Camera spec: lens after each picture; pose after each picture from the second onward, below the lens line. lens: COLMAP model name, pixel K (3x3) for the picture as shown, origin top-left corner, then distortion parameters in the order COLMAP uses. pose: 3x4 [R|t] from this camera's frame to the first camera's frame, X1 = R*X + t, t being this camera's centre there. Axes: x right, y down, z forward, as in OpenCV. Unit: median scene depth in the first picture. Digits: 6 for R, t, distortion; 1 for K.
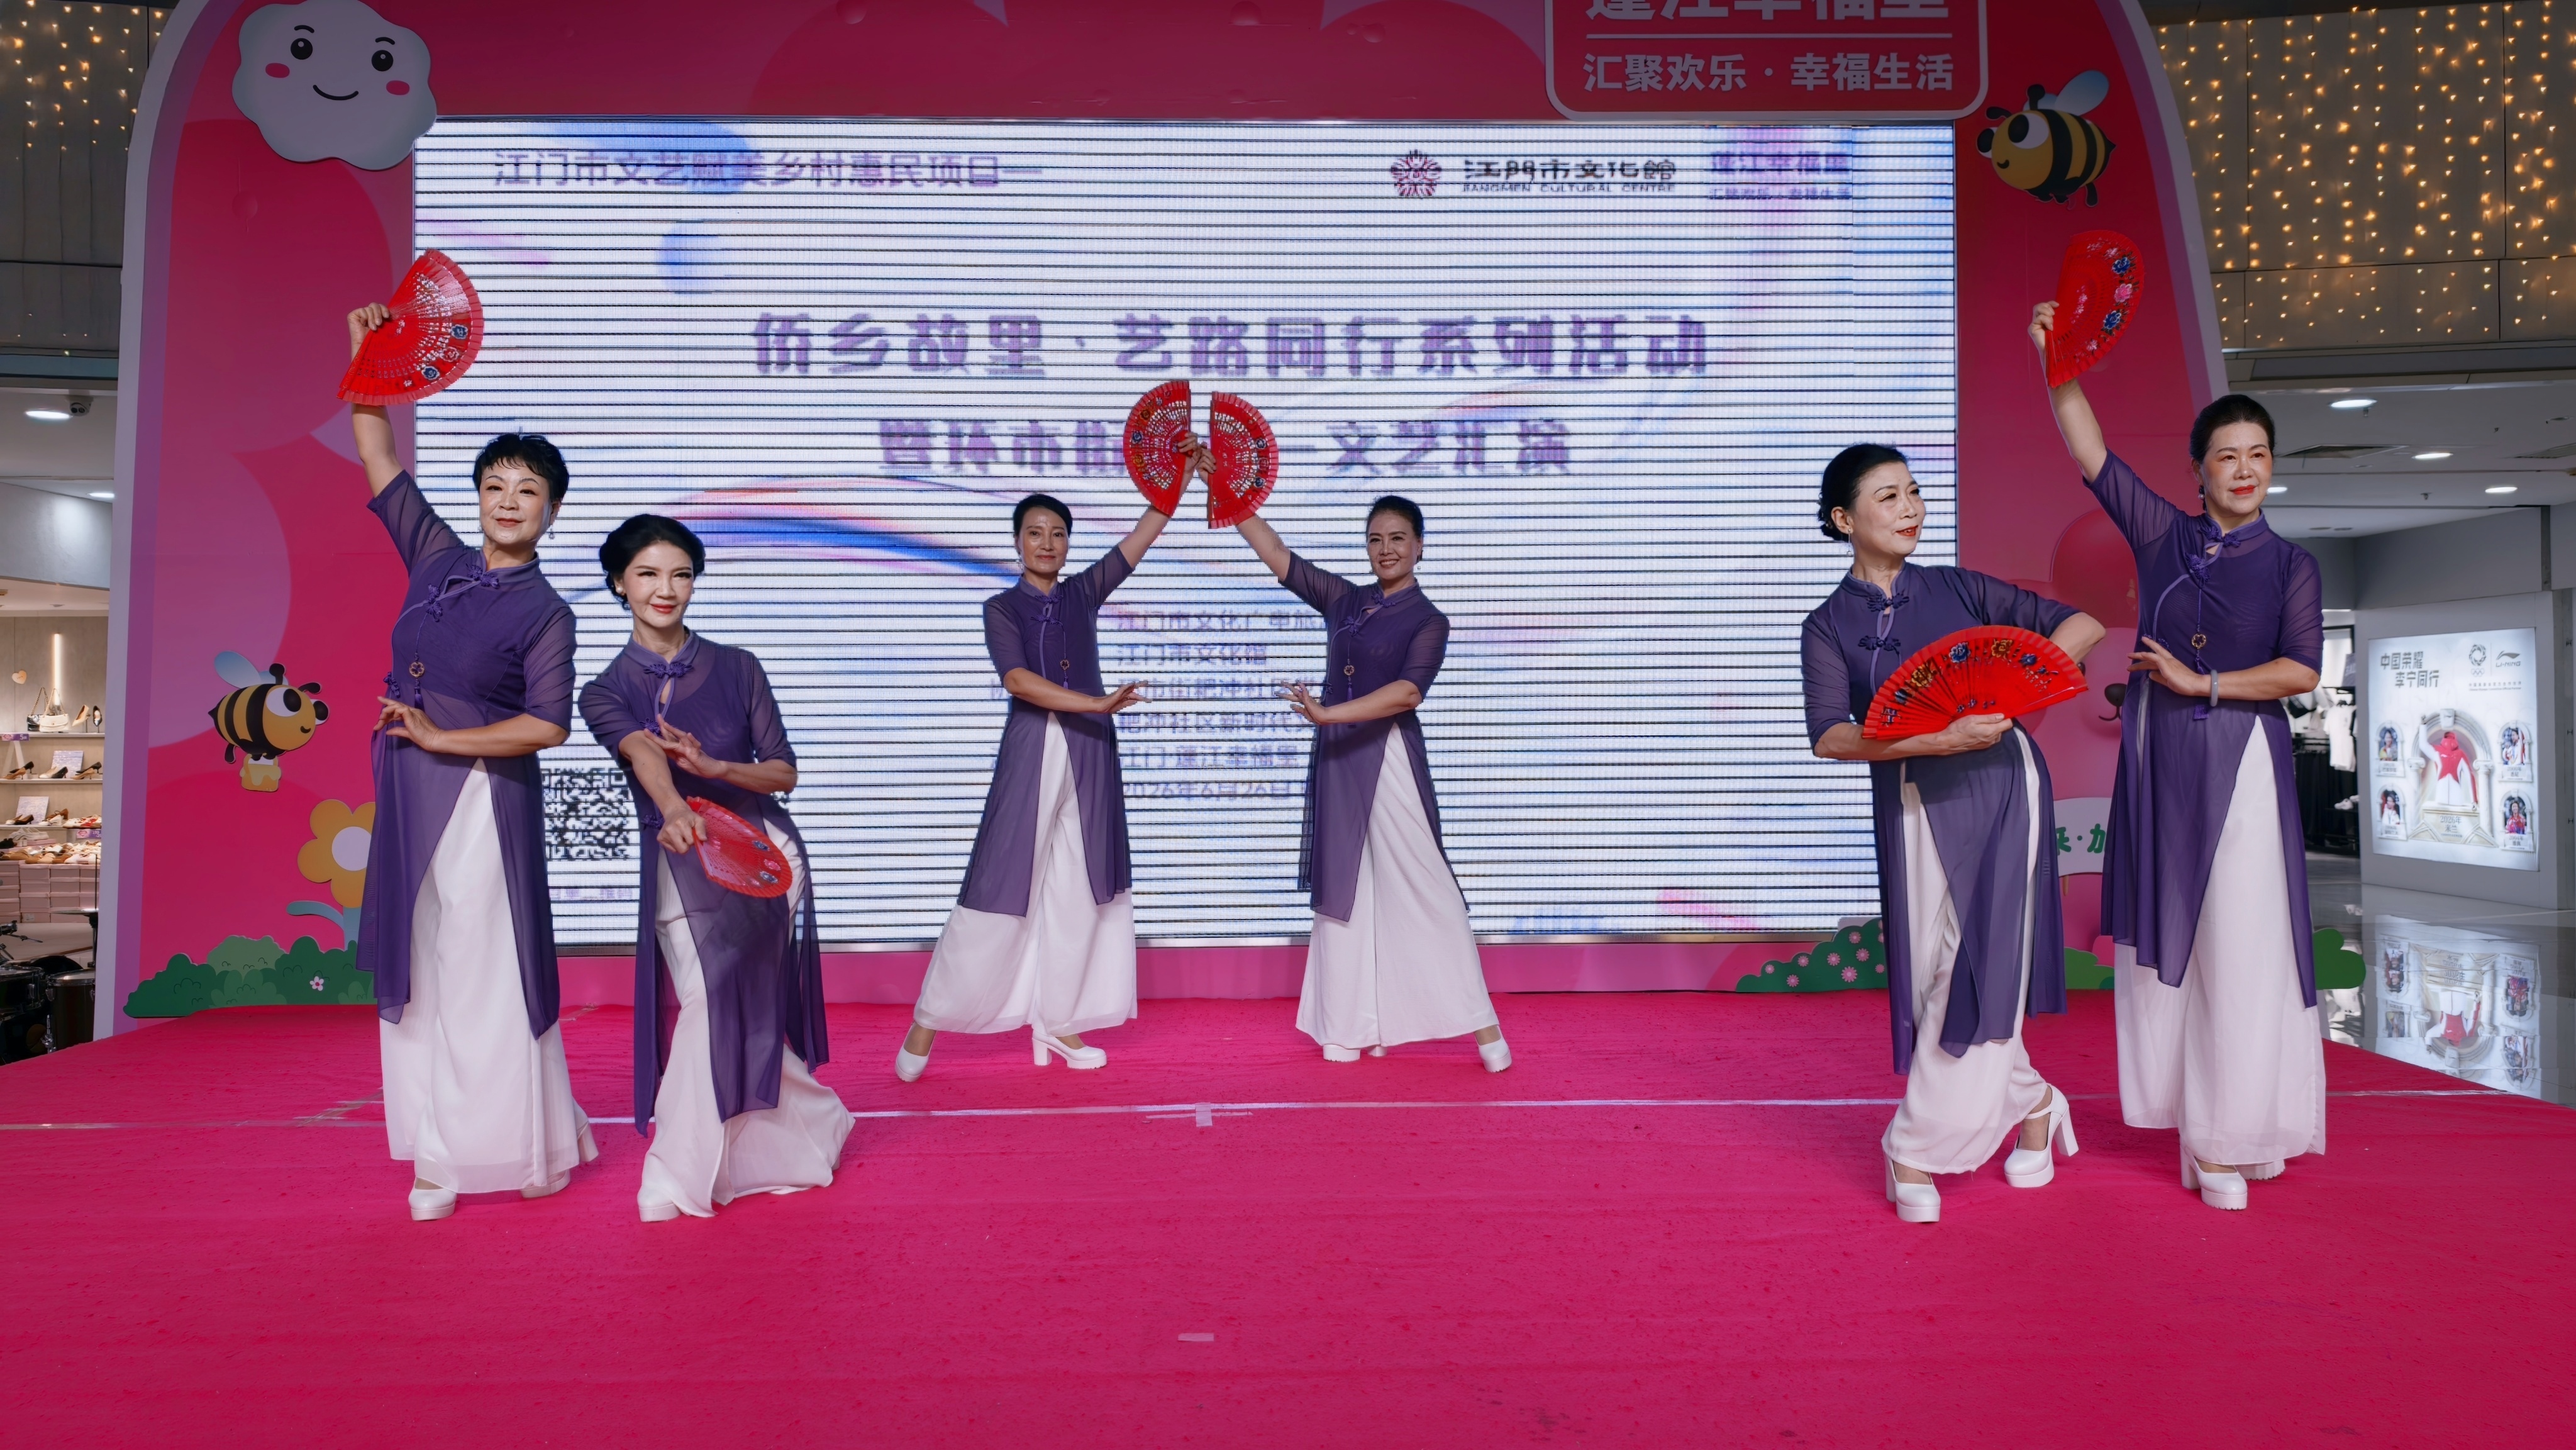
lens RADIAL K [[1790.6, 0, 1296.8], [0, 1790.6, 714.6], [0, 0, 1]] dist [0.009924, -0.027138]
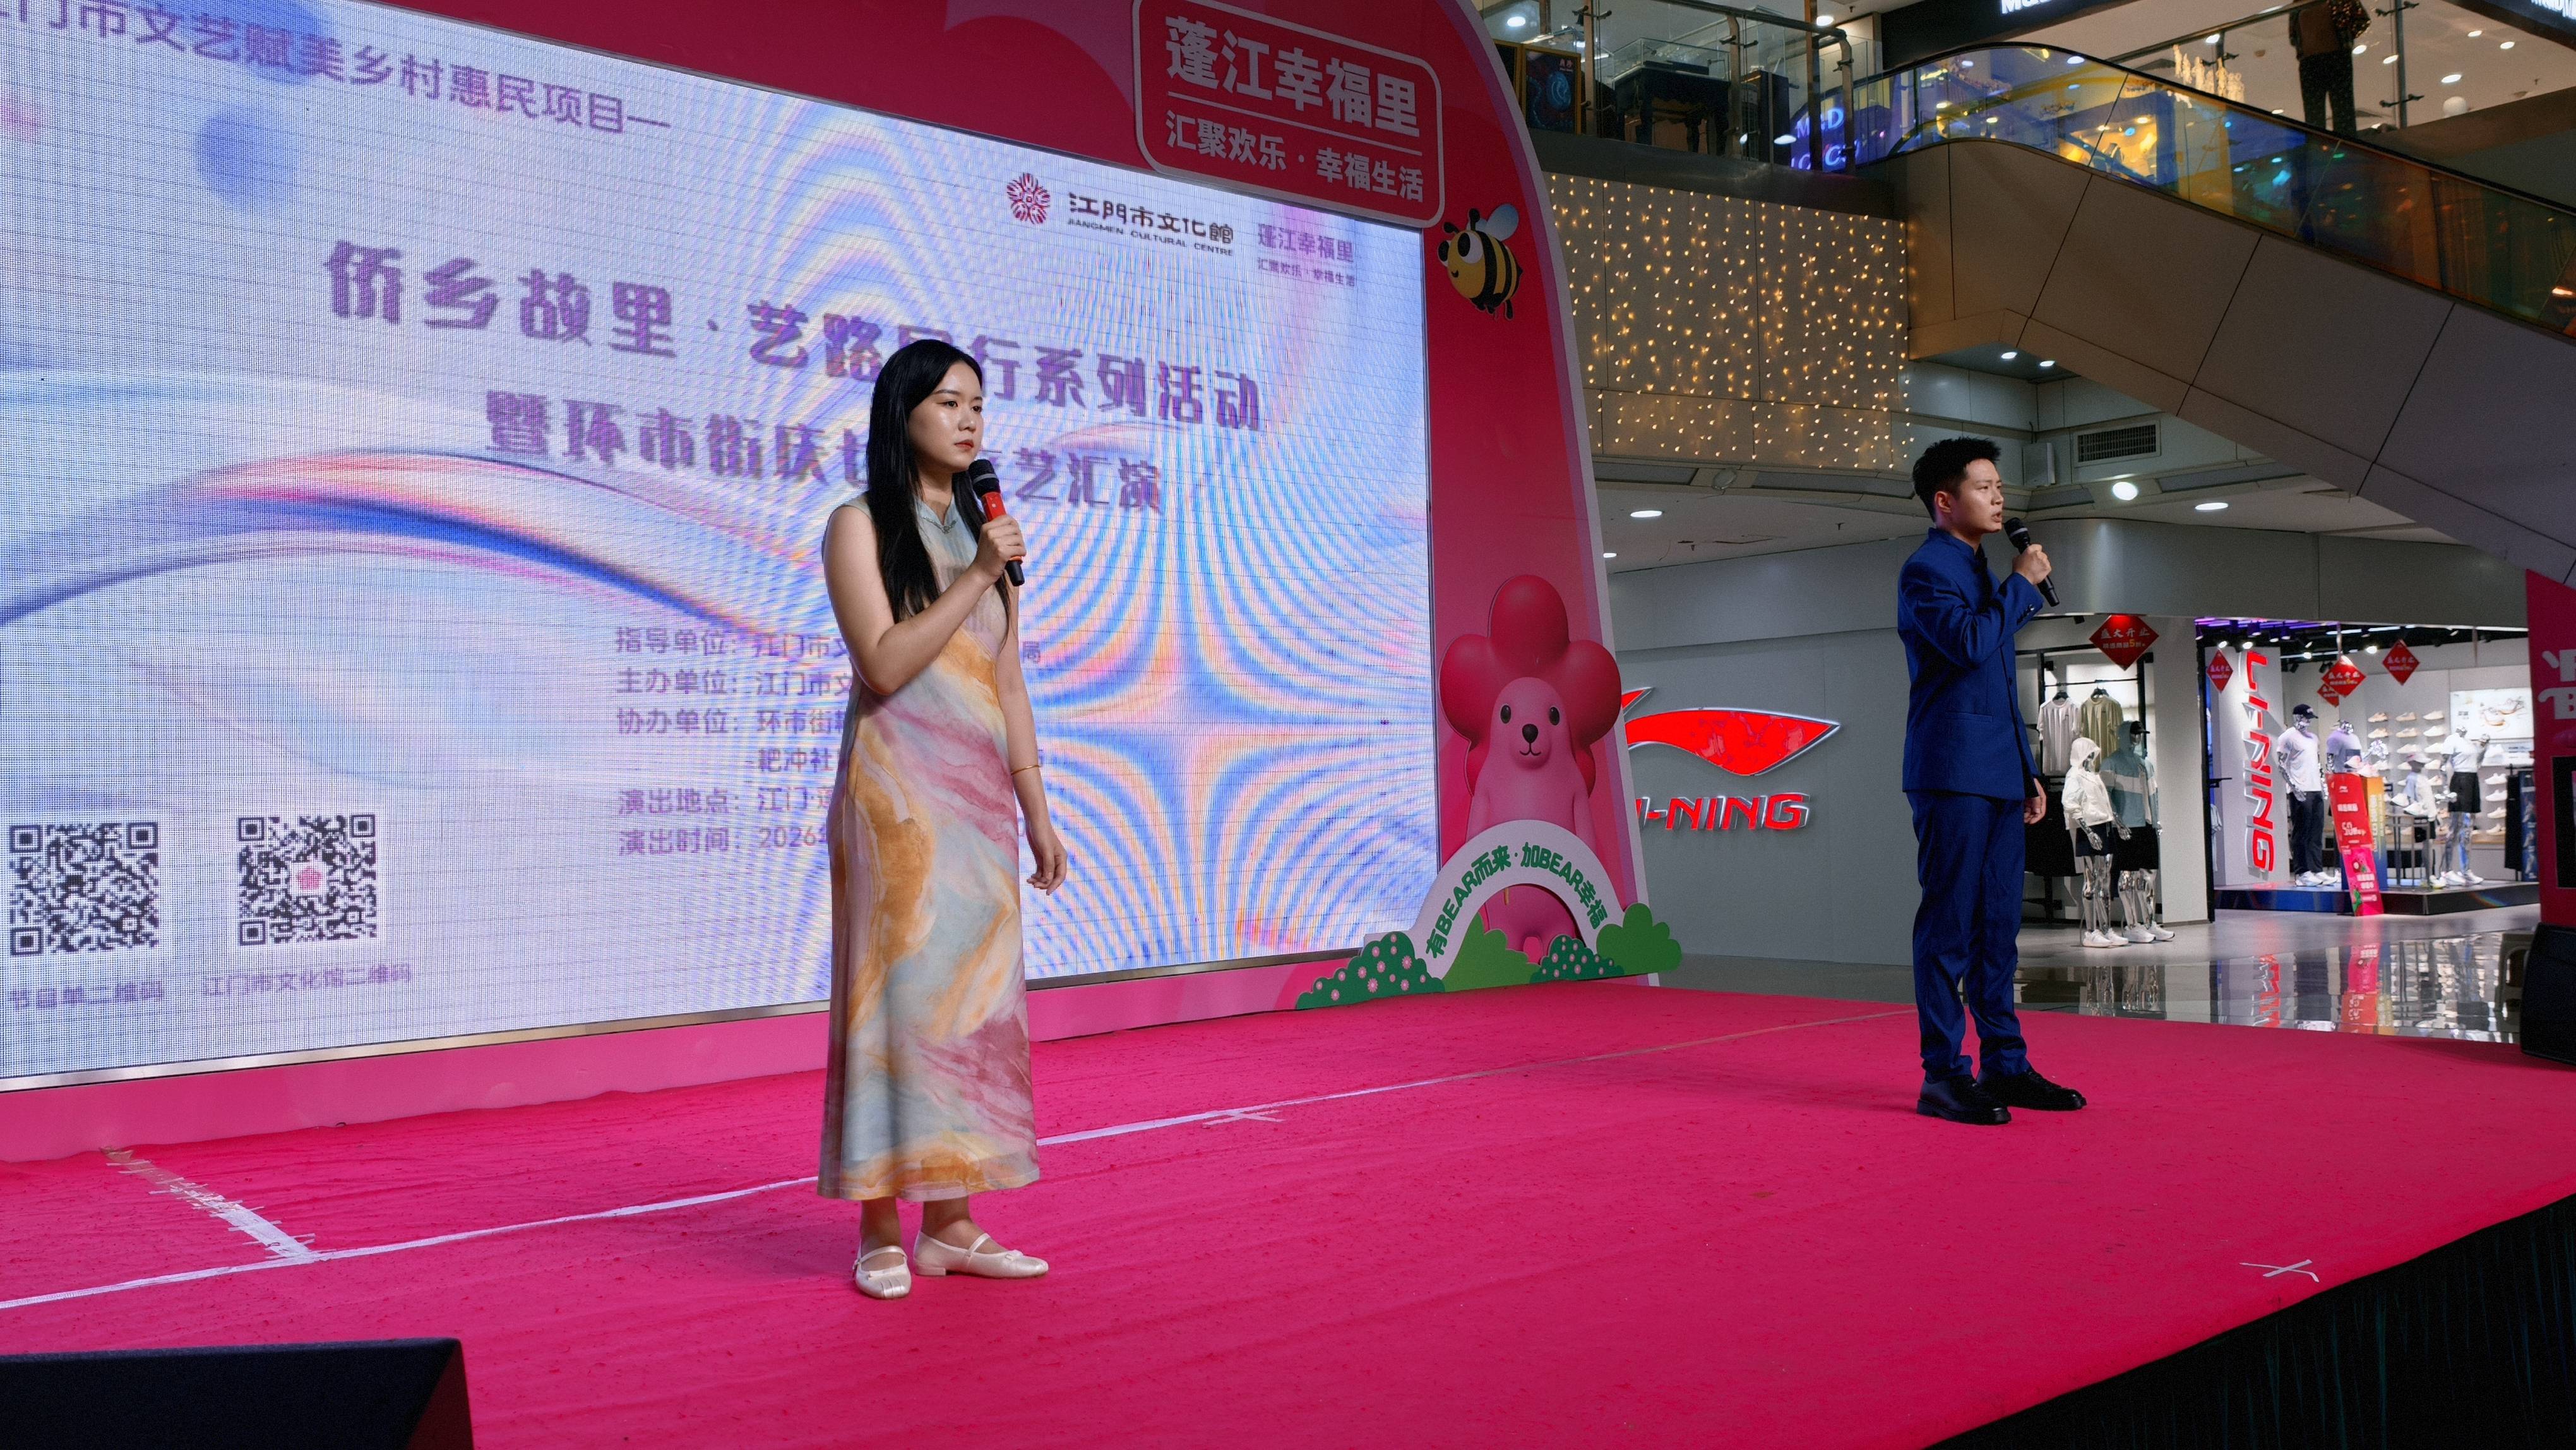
lens RADIAL K [[2163.7, 0, 1316.8], [0, 2163.7, 721.7], [0, 0, 1]] dist [0.061601, -0.148535]
pose [[0.763671, 0.007257, 0.645565, -0.578536], [0.019195, 0.999240, -0.033939, 0.027450], [-0.645321, 0.038310, 0.762951, 0.003069]]
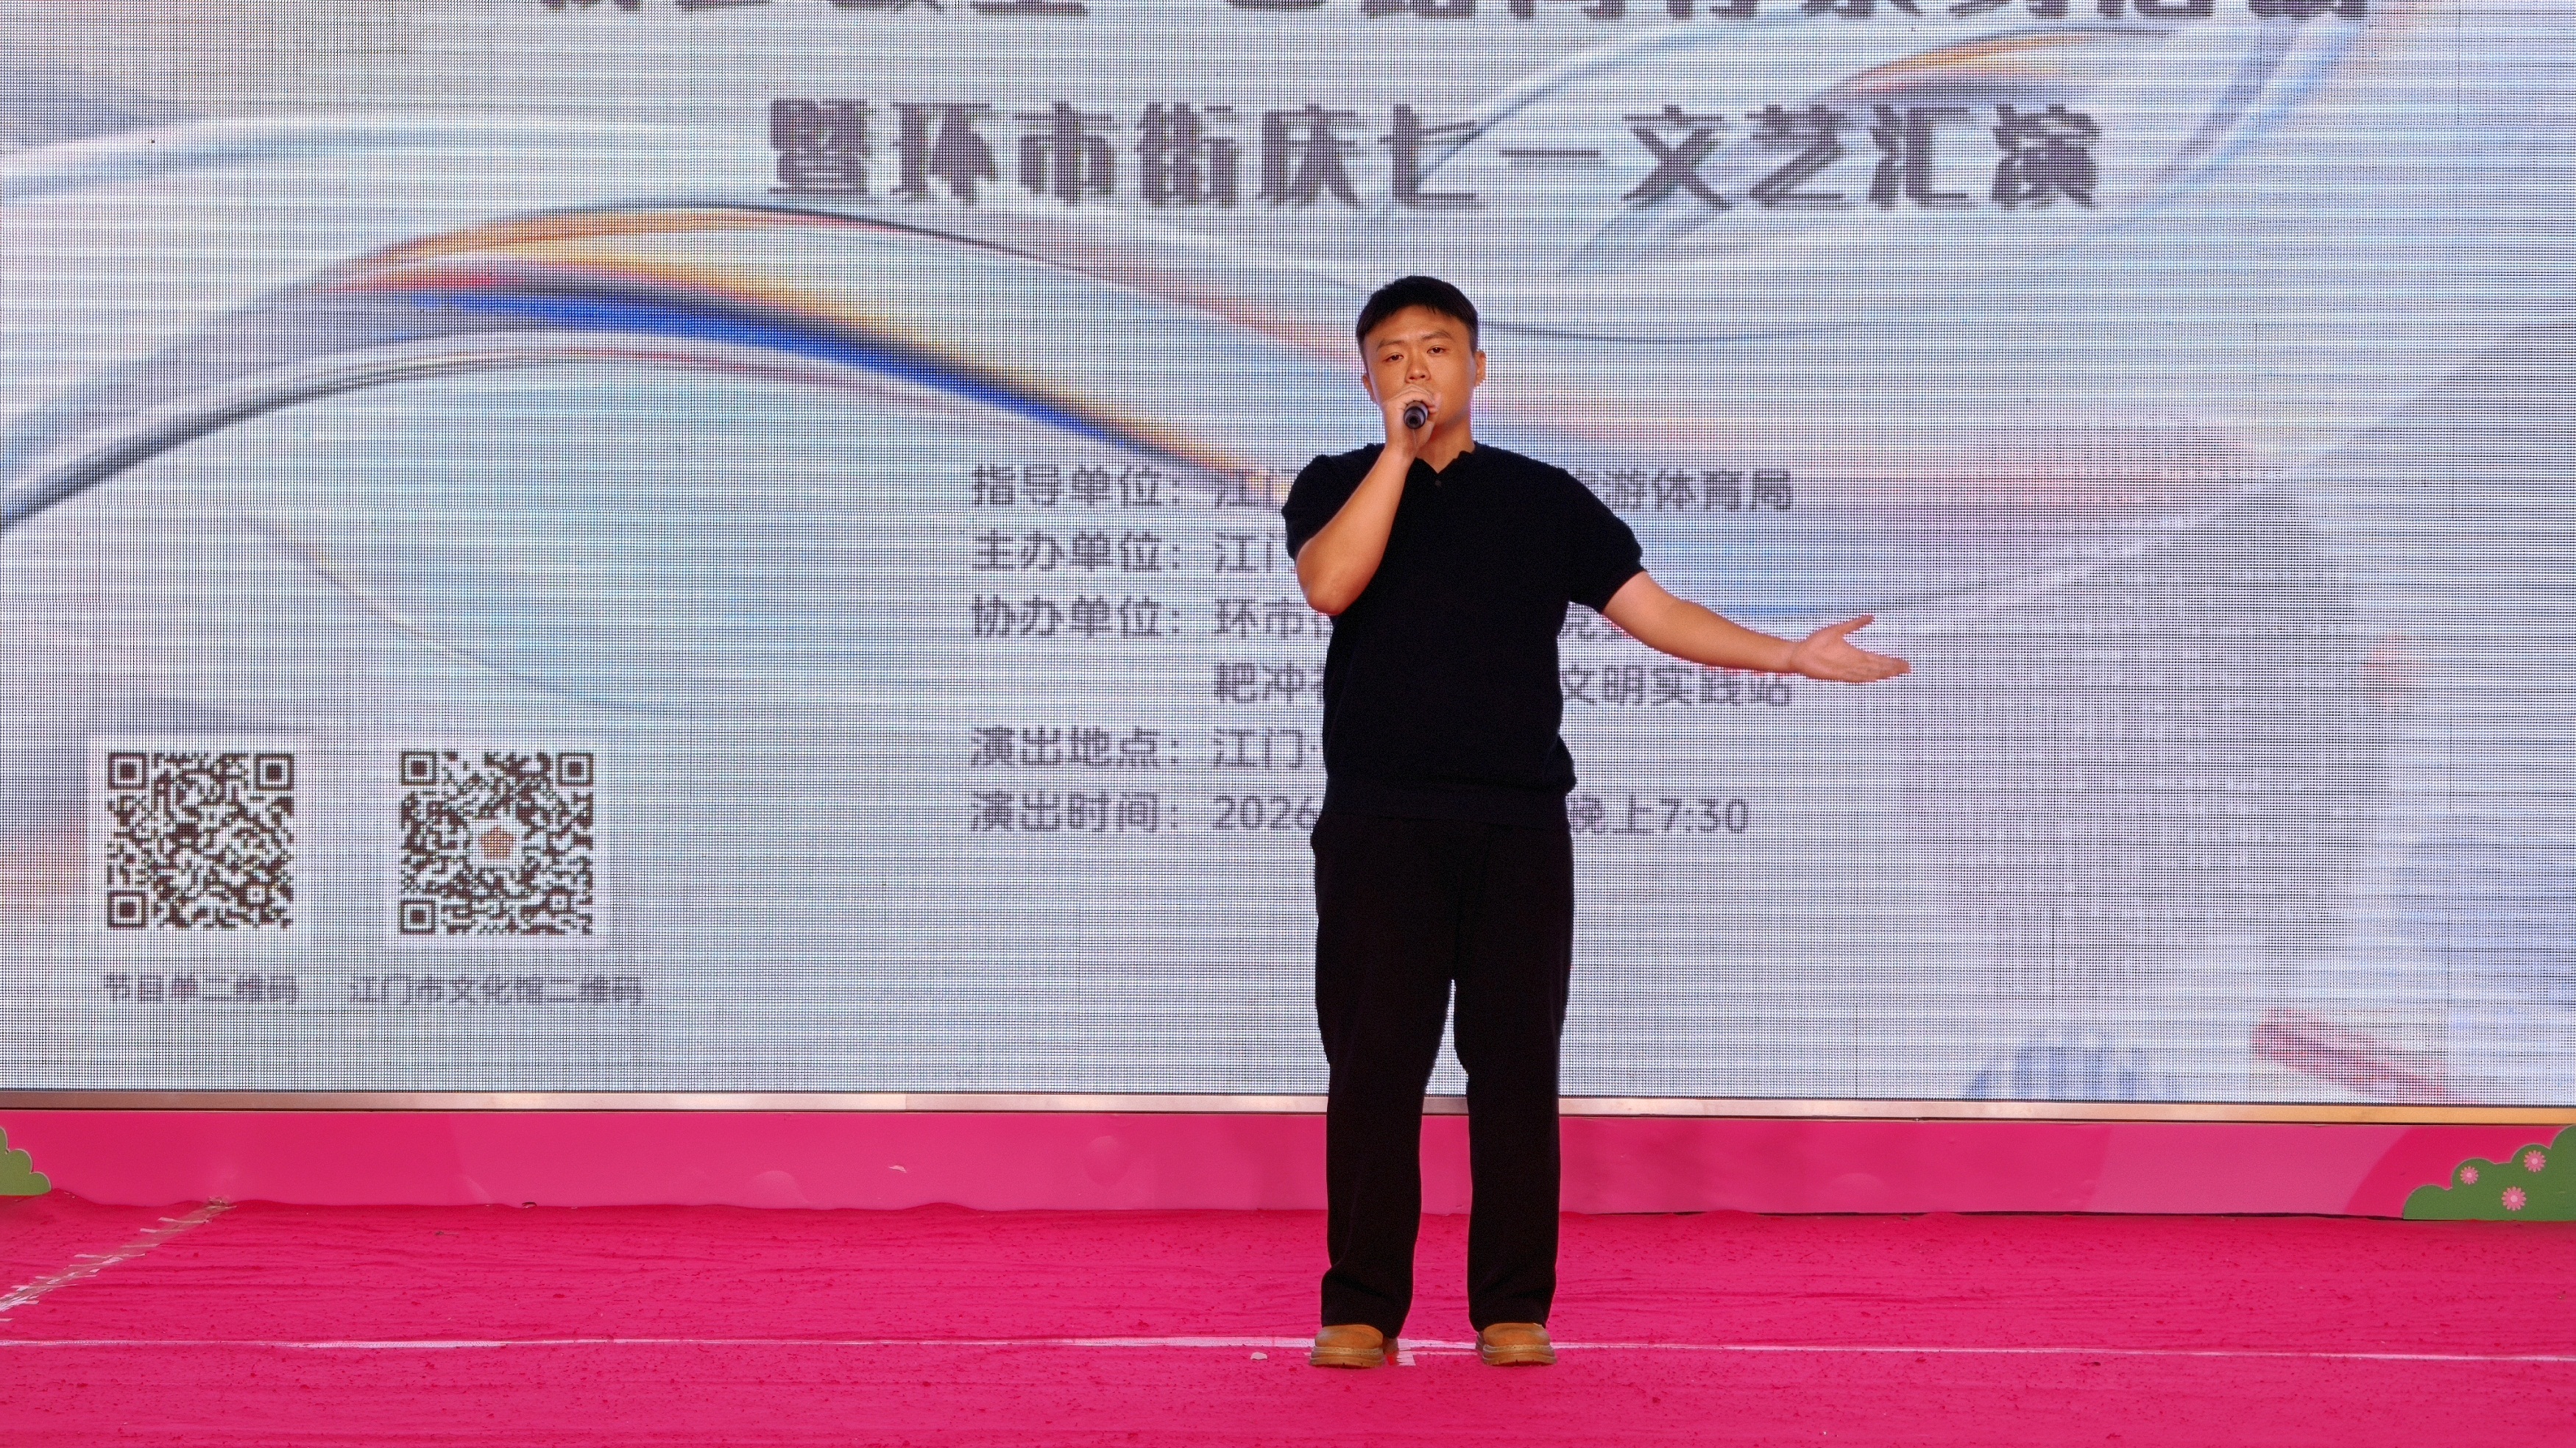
lens RADIAL K [[5181.3, 0, 1266.9], [0, 5181.3, 710.1], [0, 0, 1]] dist [0.207836, 0.000000]
pose [[0.998532, 0.013971, -0.052340, -0.005259], [-0.012909, 0.999705, 0.020583, -0.018530], [0.052612, -0.019878, 0.998417, -0.515709]]
